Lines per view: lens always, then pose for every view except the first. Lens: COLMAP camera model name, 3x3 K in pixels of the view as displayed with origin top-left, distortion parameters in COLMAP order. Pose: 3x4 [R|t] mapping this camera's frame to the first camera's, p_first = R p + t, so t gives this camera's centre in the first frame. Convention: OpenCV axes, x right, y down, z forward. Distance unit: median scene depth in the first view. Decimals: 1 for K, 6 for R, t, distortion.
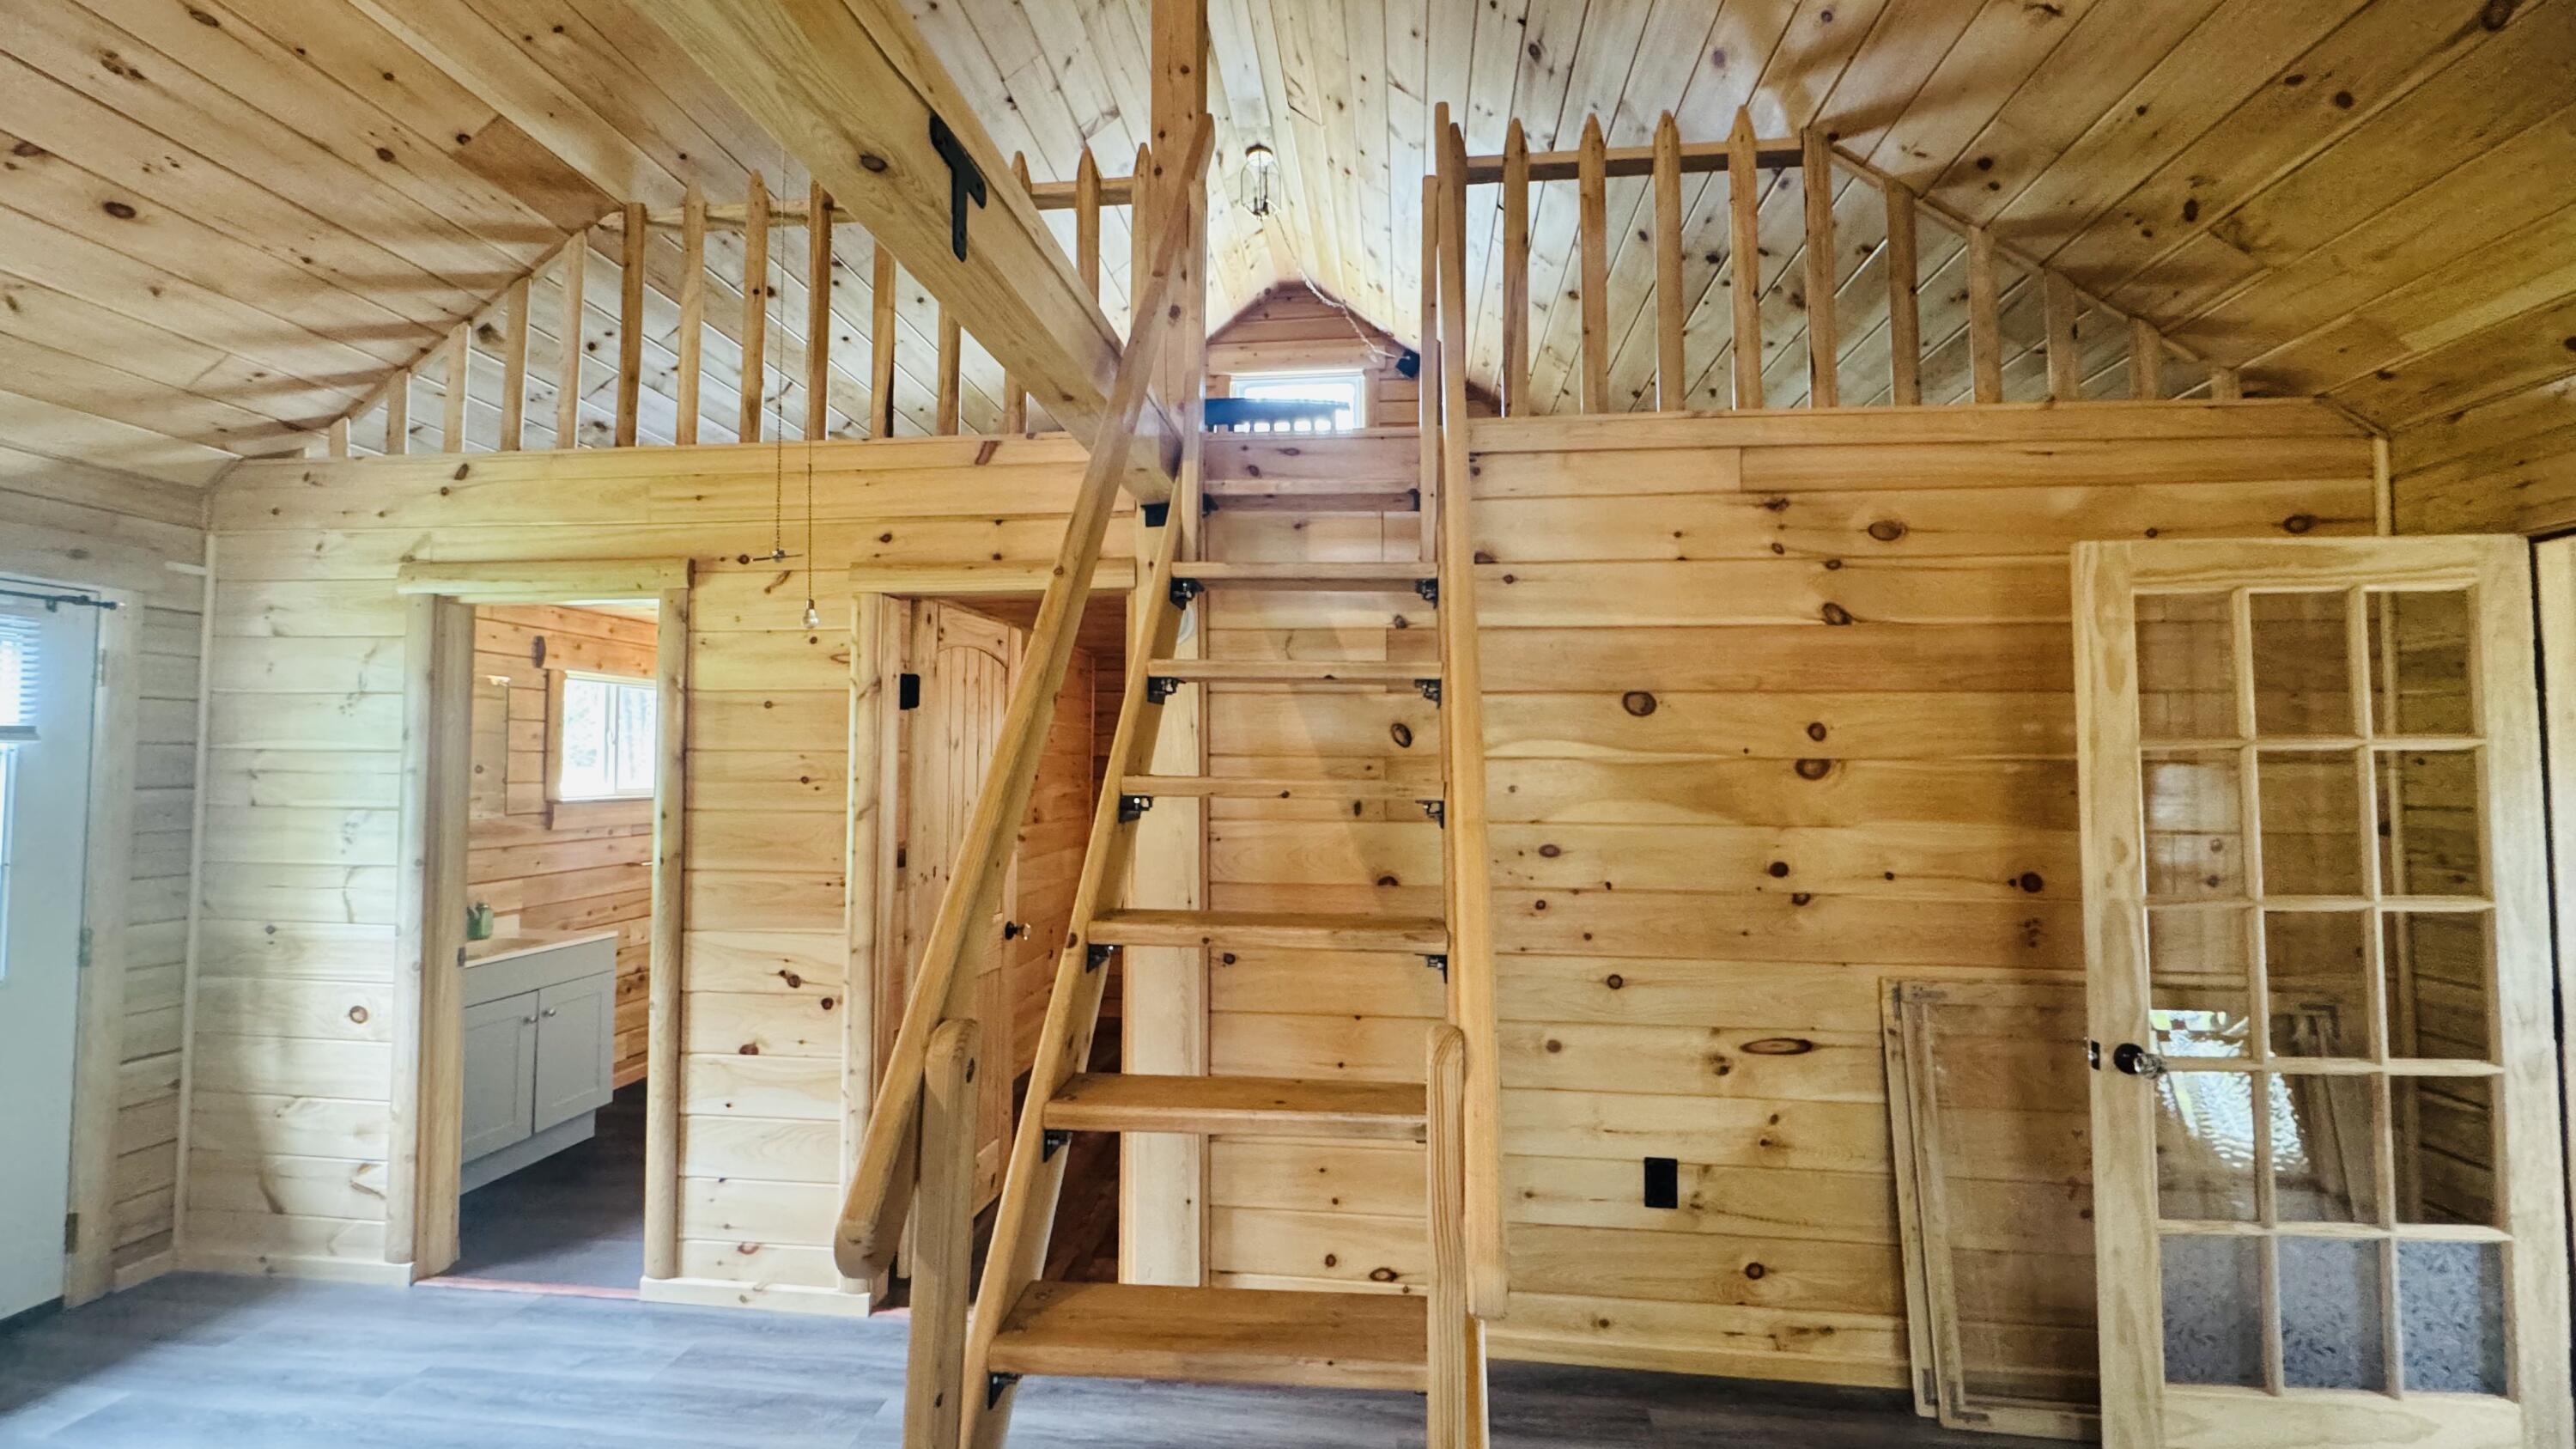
lens RADIAL K [[1027.8, 0, 1288.0], [0, 1027.8, 724.5], [0, 0, 1]] dist [-0.001583, -0.000894]
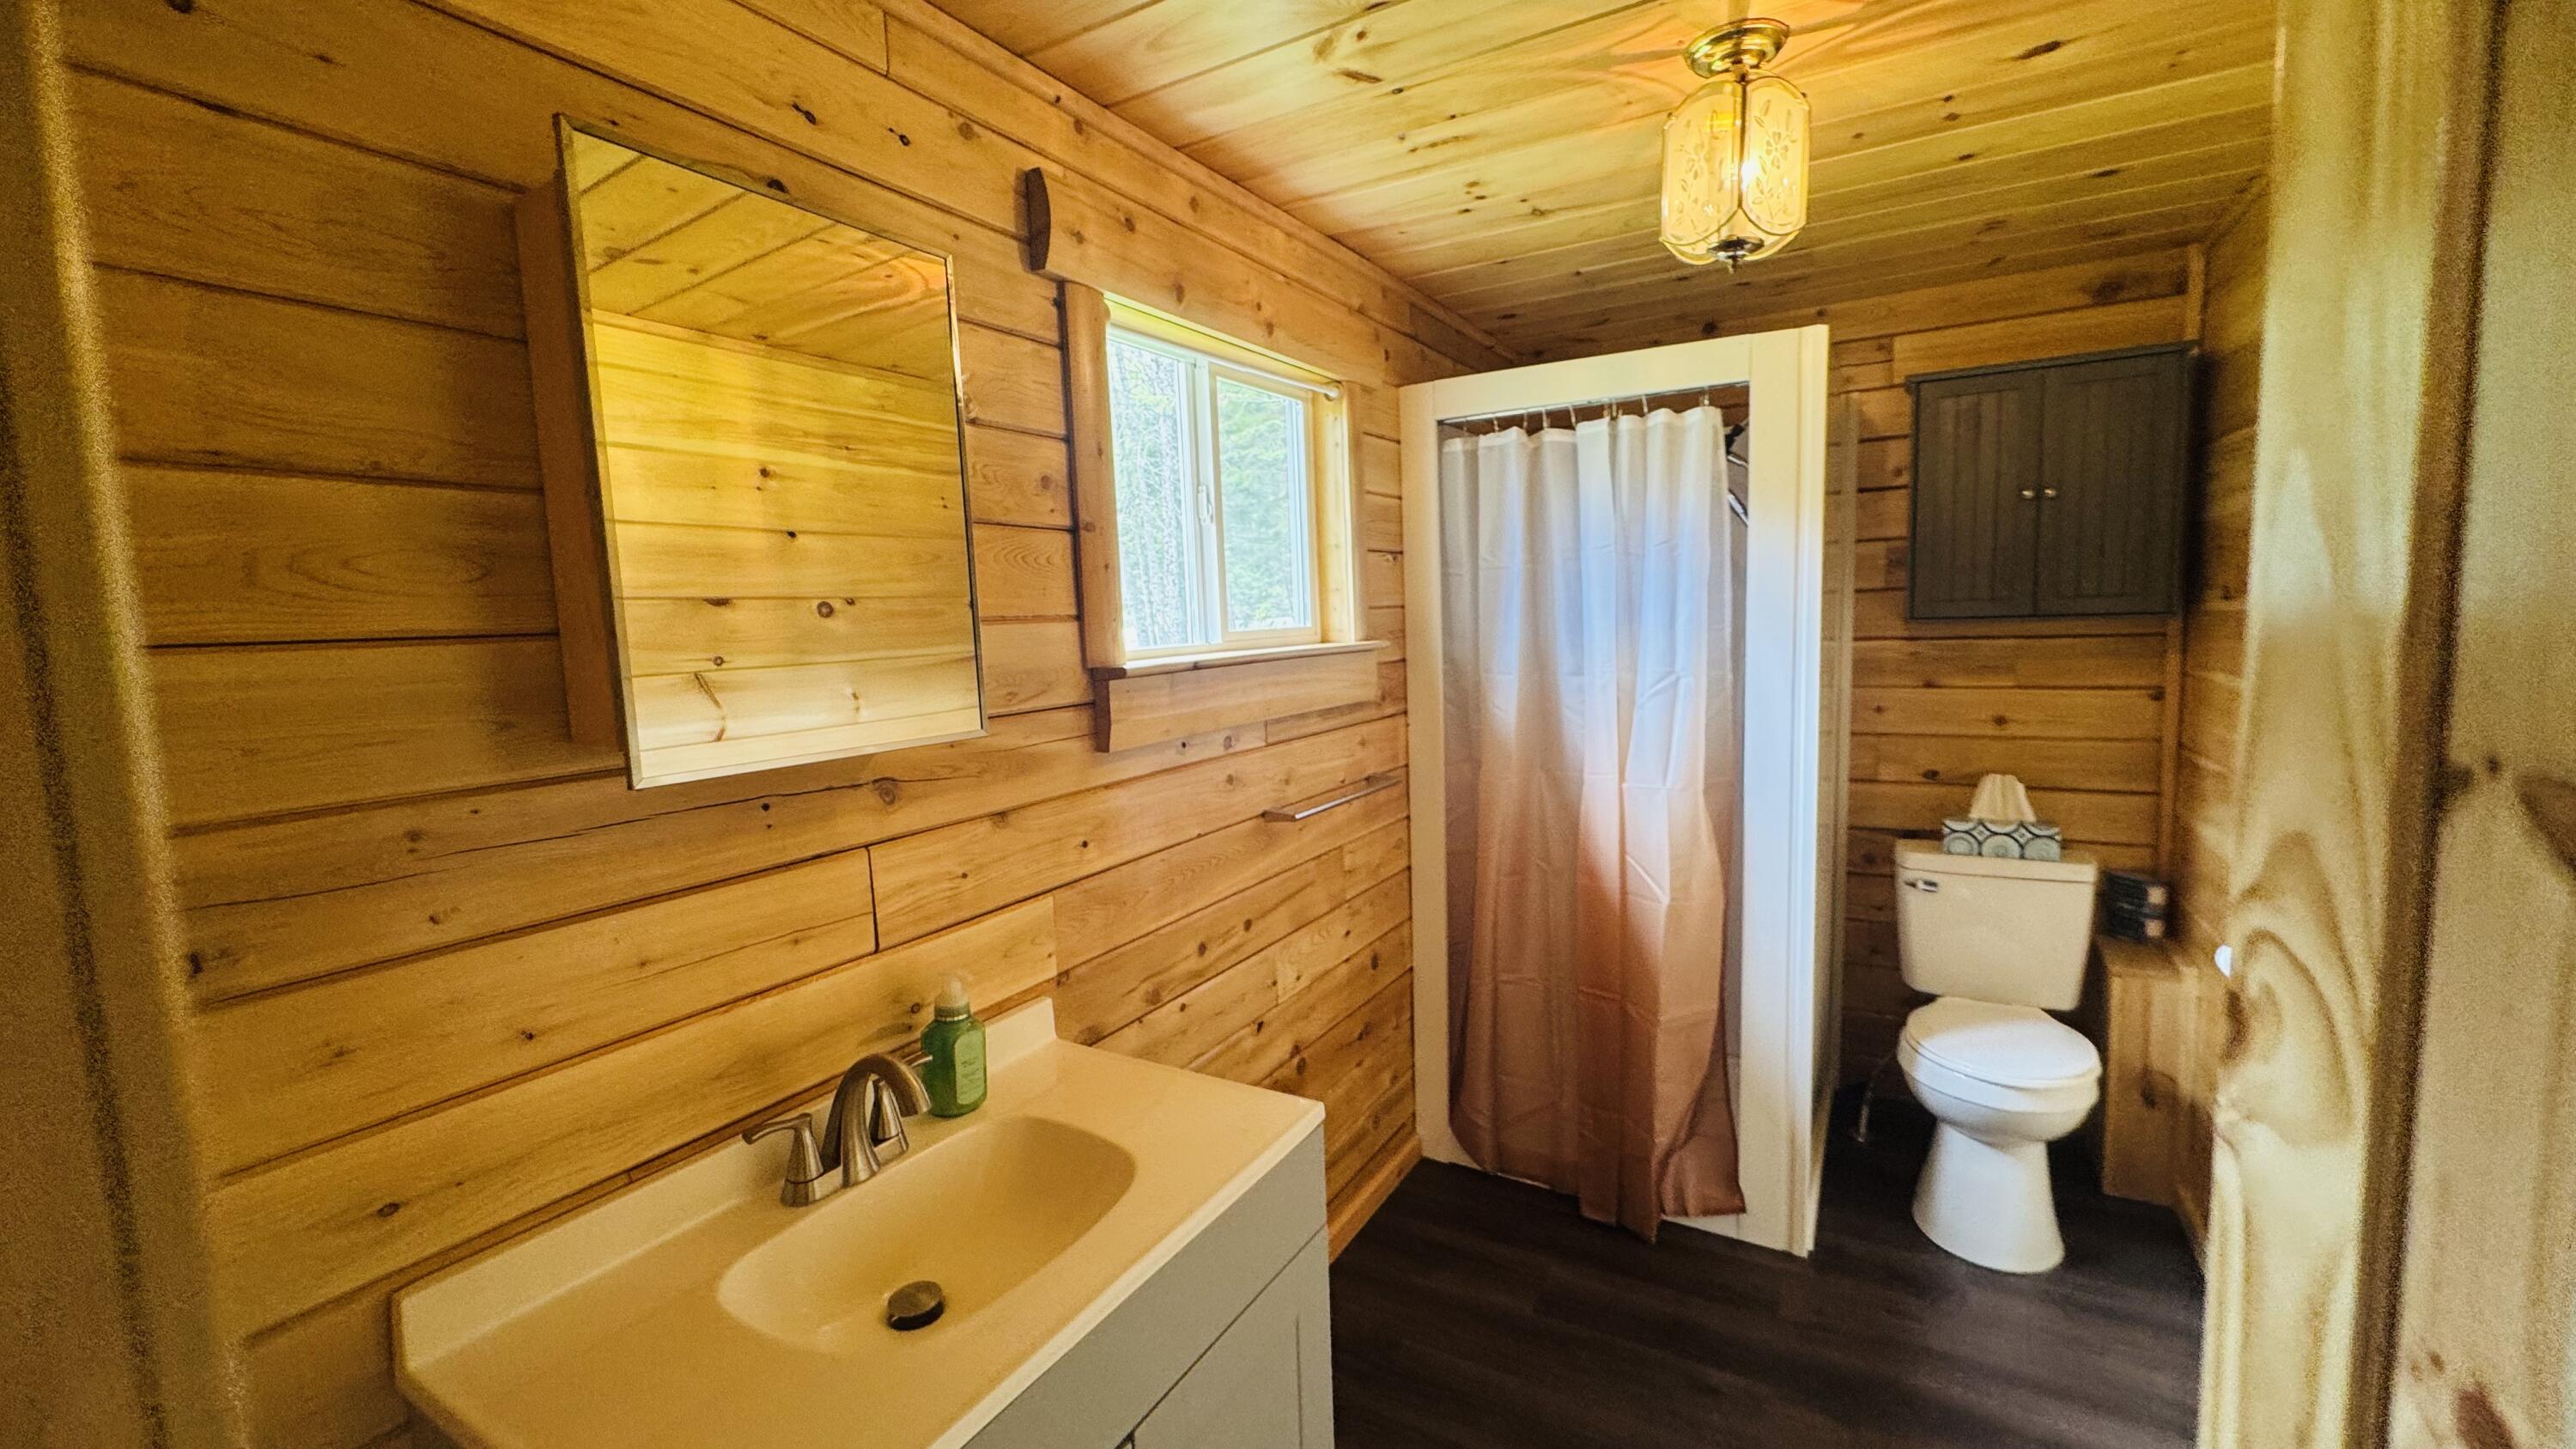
lens RADIAL K [[1027.8, 0, 1288.0], [0, 1027.8, 724.5], [0, 0, 1]] dist [-0.001583, -0.000894]
pose [[0.909474, 0.013990, -0.415526, -0.509519], [0.053462, 0.987201, 0.150251, 0.043336], [0.412310, -0.158864, 0.897086, 0.703217]]
